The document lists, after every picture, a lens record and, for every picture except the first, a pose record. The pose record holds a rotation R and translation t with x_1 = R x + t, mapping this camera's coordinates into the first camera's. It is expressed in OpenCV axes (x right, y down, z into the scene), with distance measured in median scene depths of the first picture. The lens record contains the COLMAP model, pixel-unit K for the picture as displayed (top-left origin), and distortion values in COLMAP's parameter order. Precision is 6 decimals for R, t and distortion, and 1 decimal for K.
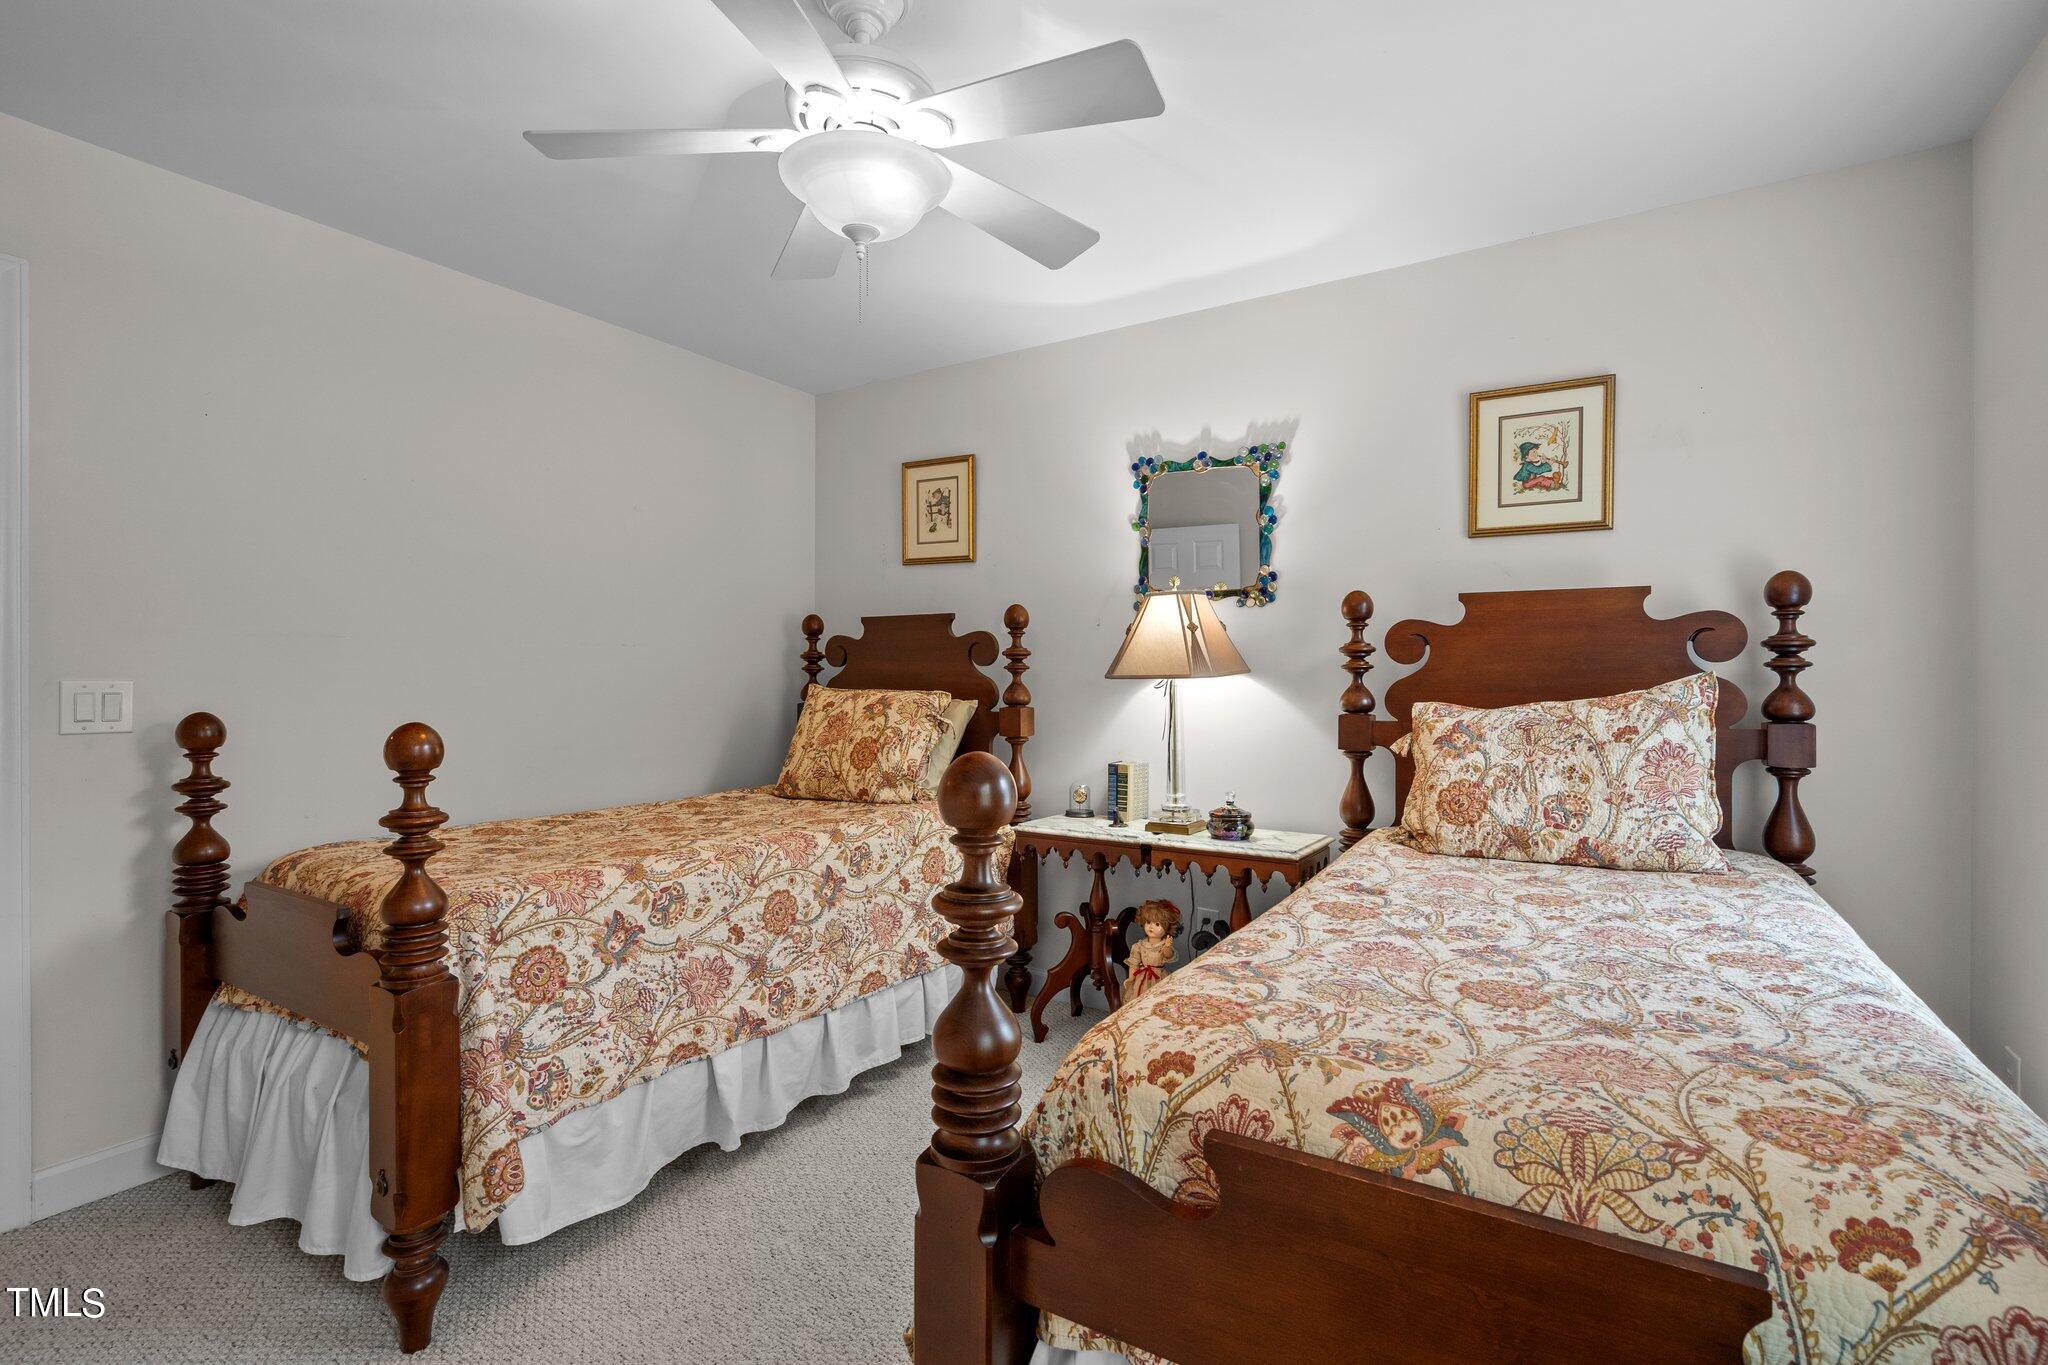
lens RADIAL K [[935.4, 0, 1030.4], [0, 935.4, 675.7], [0, 0, 1]] dist [-0.000894, 0.000754]
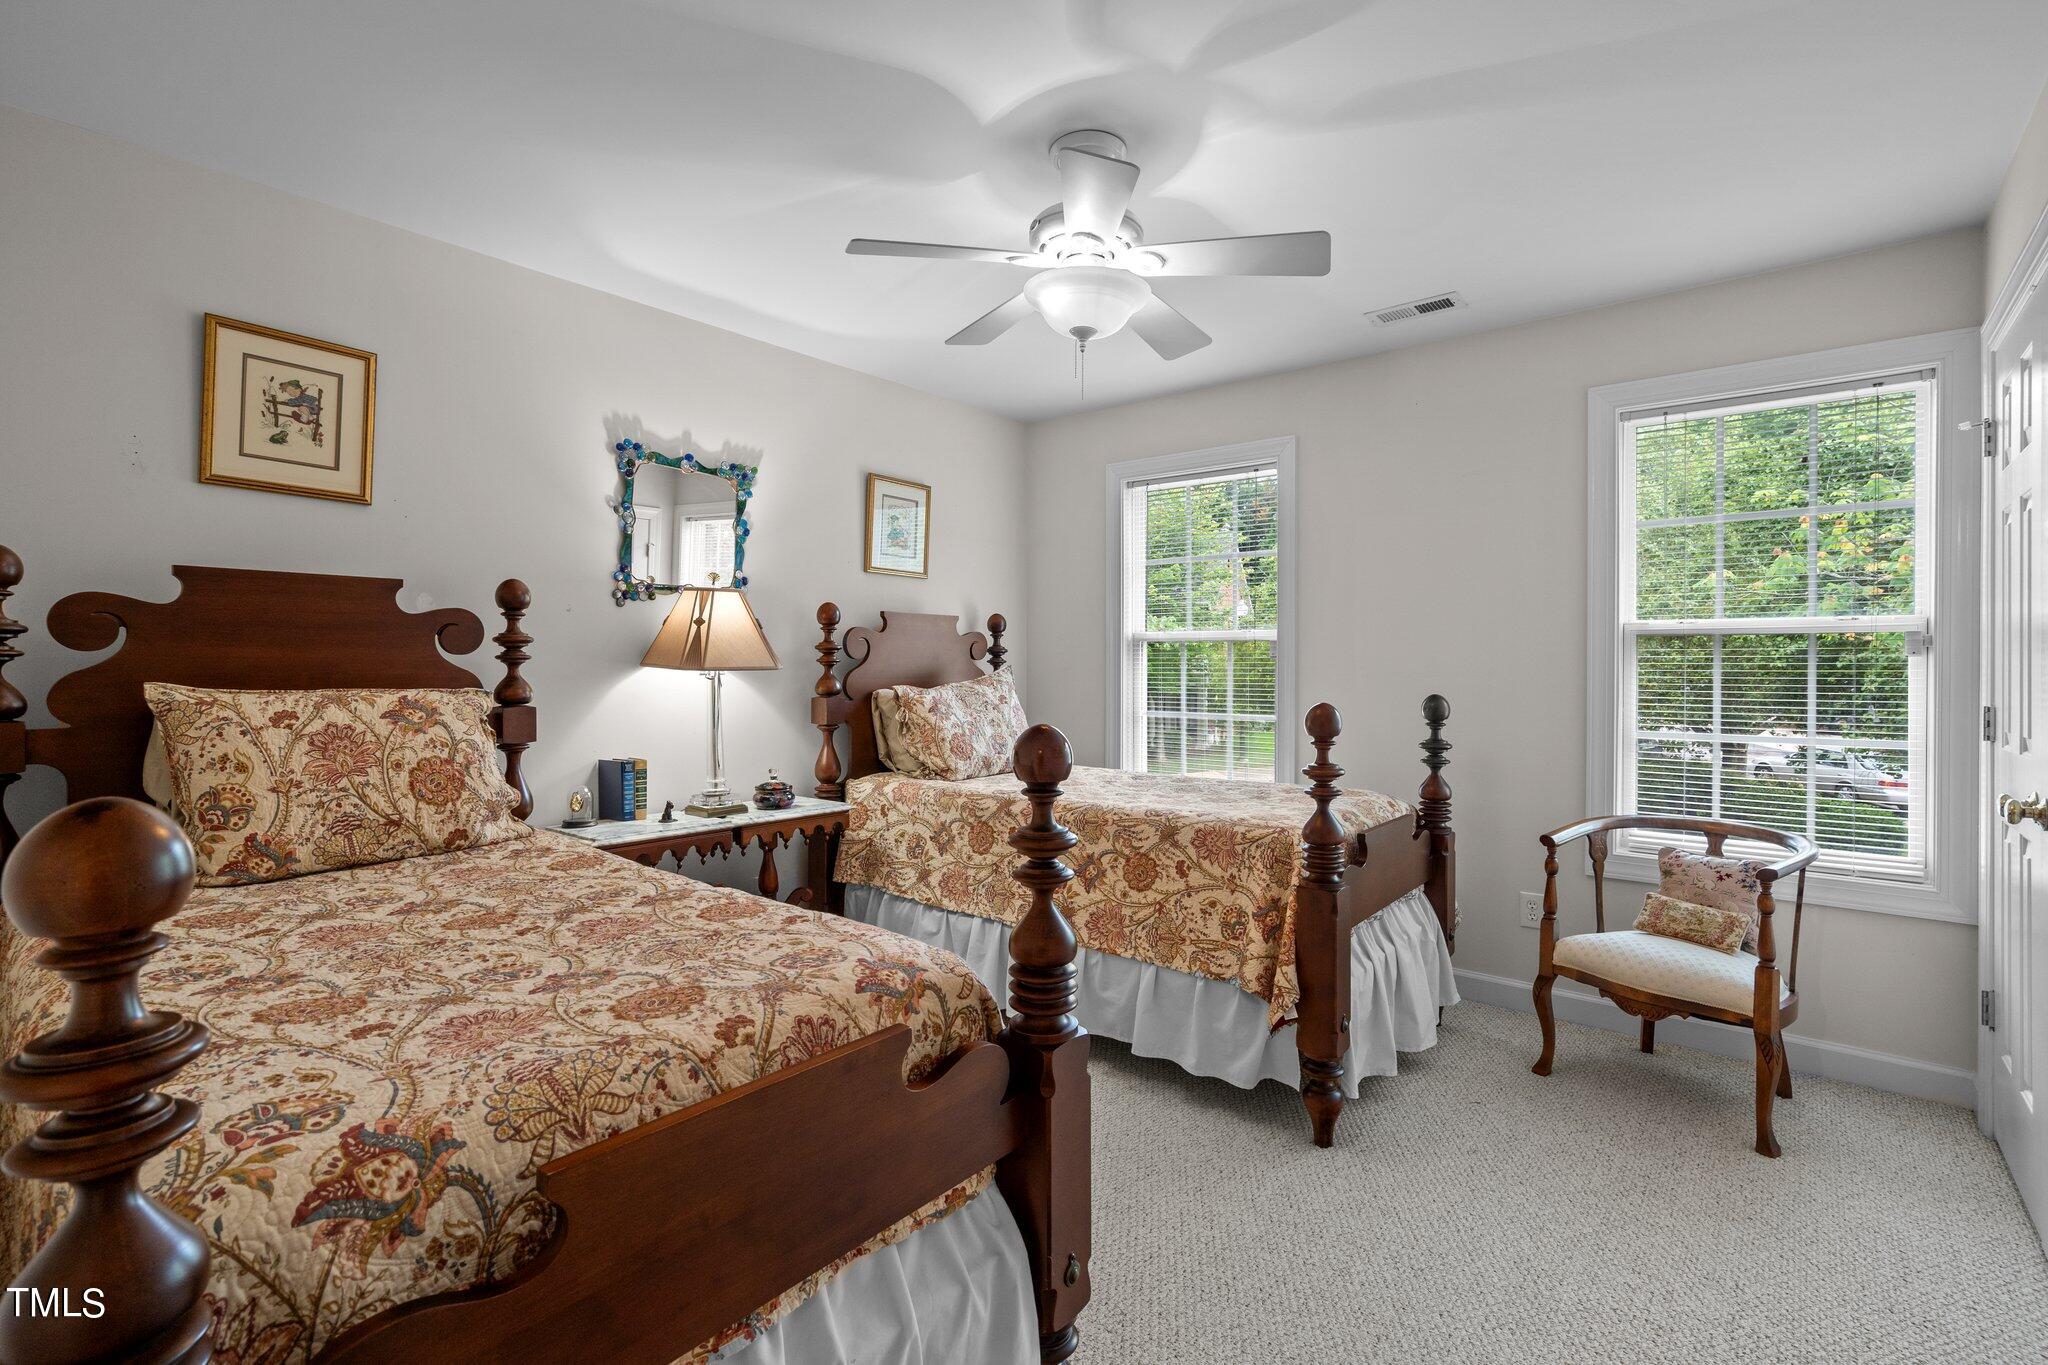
lens RADIAL K [[935.4, 0, 1030.4], [0, 935.4, 675.7], [0, 0, 1]] dist [-0.000894, 0.000754]
pose [[0.130079, -0.009570, 0.991457, -0.776349], [-0.000397, 0.999953, 0.009704, -0.000984], [-0.991504, -0.001655, 0.130069, 0.464796]]
